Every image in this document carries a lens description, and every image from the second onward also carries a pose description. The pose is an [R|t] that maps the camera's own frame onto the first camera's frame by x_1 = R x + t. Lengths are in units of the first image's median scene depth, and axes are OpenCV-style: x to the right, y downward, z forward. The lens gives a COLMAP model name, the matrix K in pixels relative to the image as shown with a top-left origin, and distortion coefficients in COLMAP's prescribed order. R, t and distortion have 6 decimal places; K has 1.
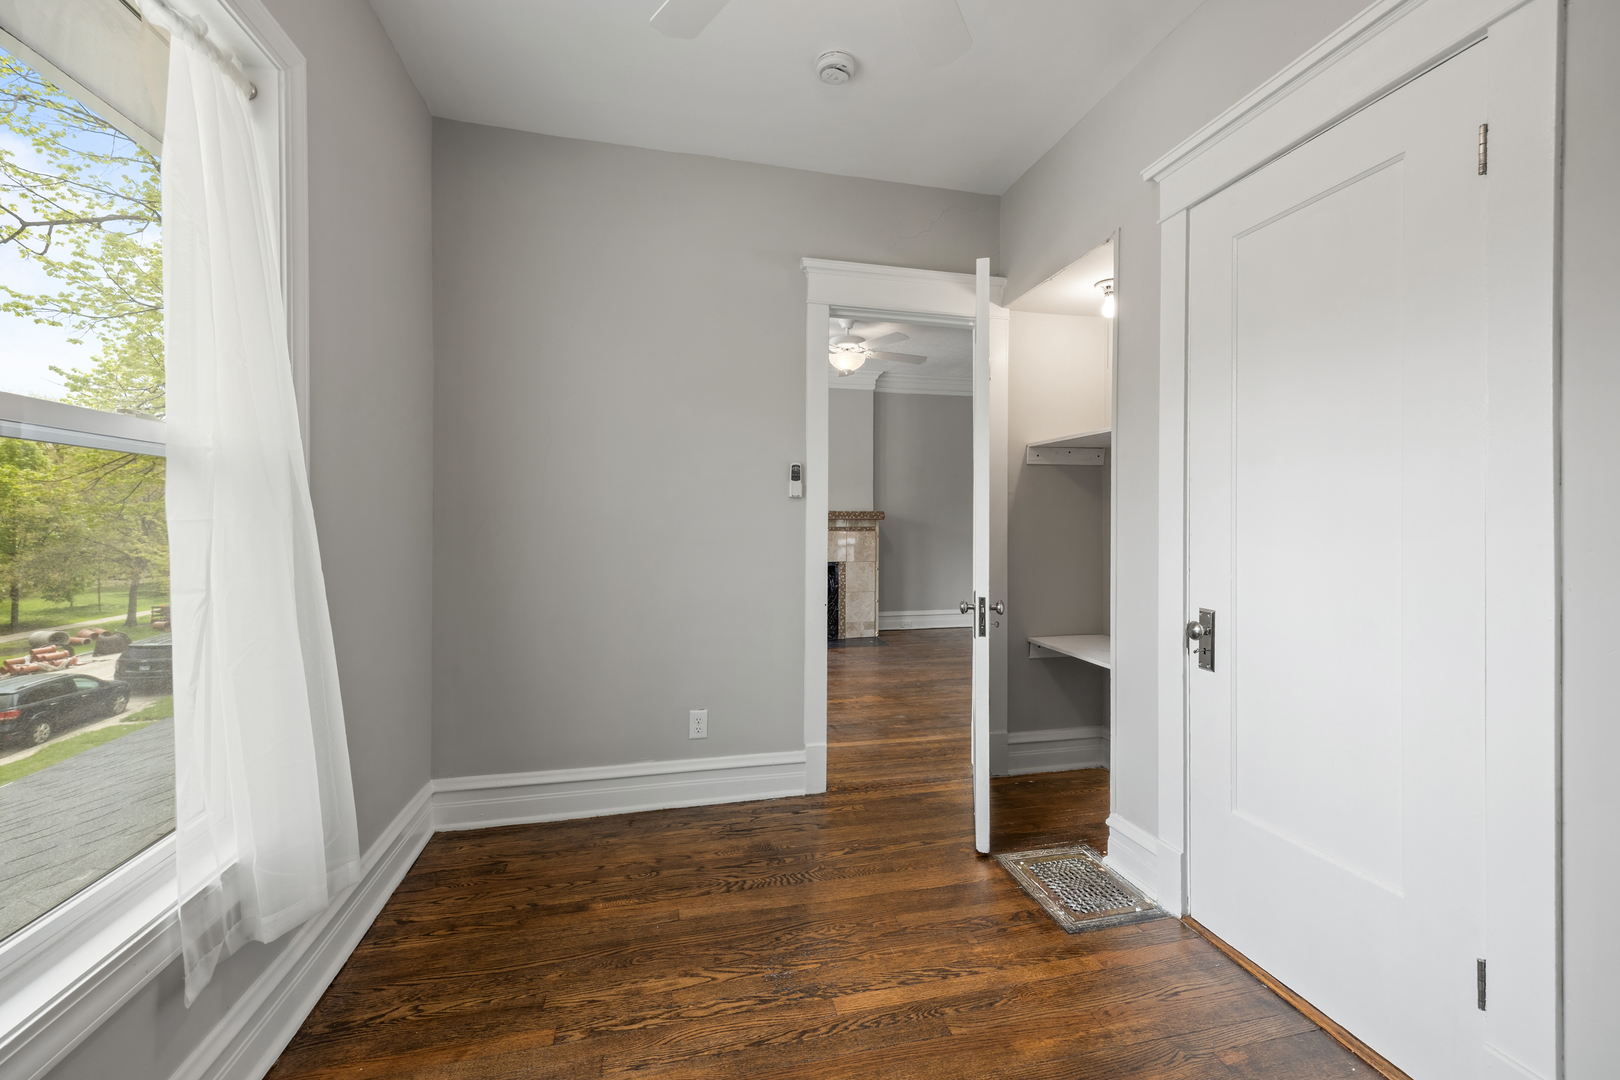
lens RADIAL K [[668.5, 0, 798.7], [0, 668.5, 522.1], [0, 0, 1]] dist [0.001505, 0.000150]
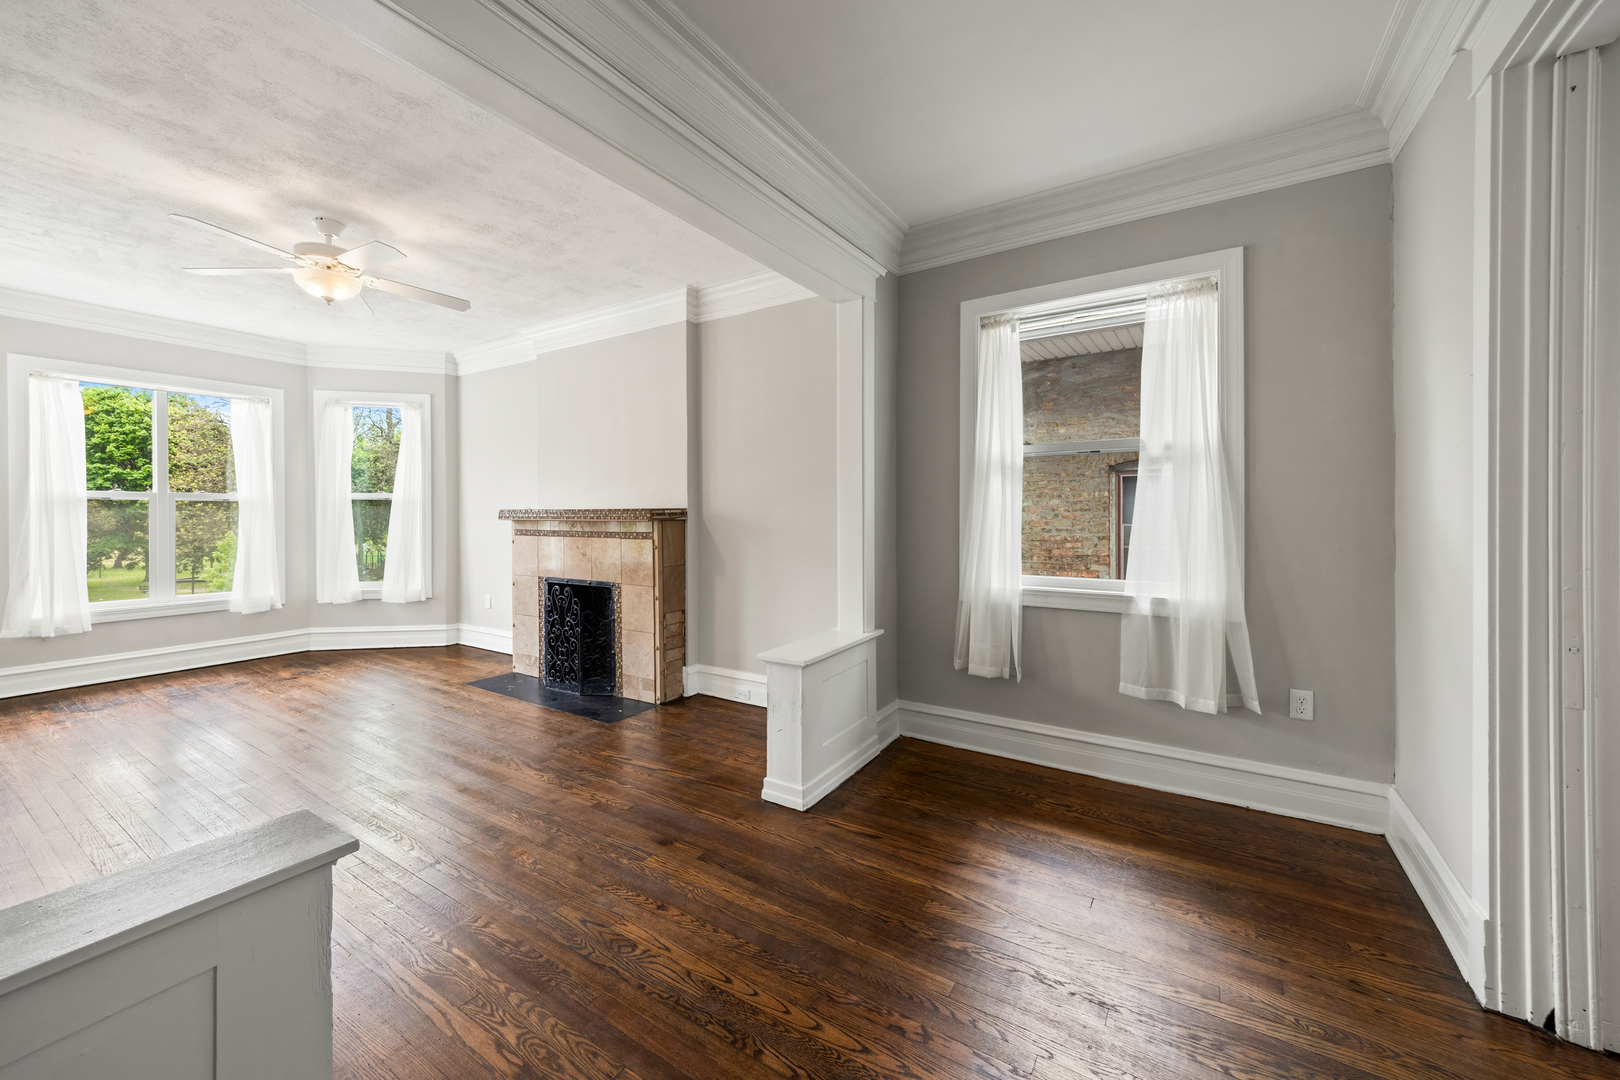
lens RADIAL K [[611.8, 0, 797.8], [0, 611.8, 520.7], [0, 0, 1]] dist [0.009032, -0.001099]
pose [[0.697534, 0.003529, -0.716543, 0.623755], [-0.001840, 0.999993, 0.003134, -0.006138], [0.716550, -0.000868, 0.697535, 0.683170]]
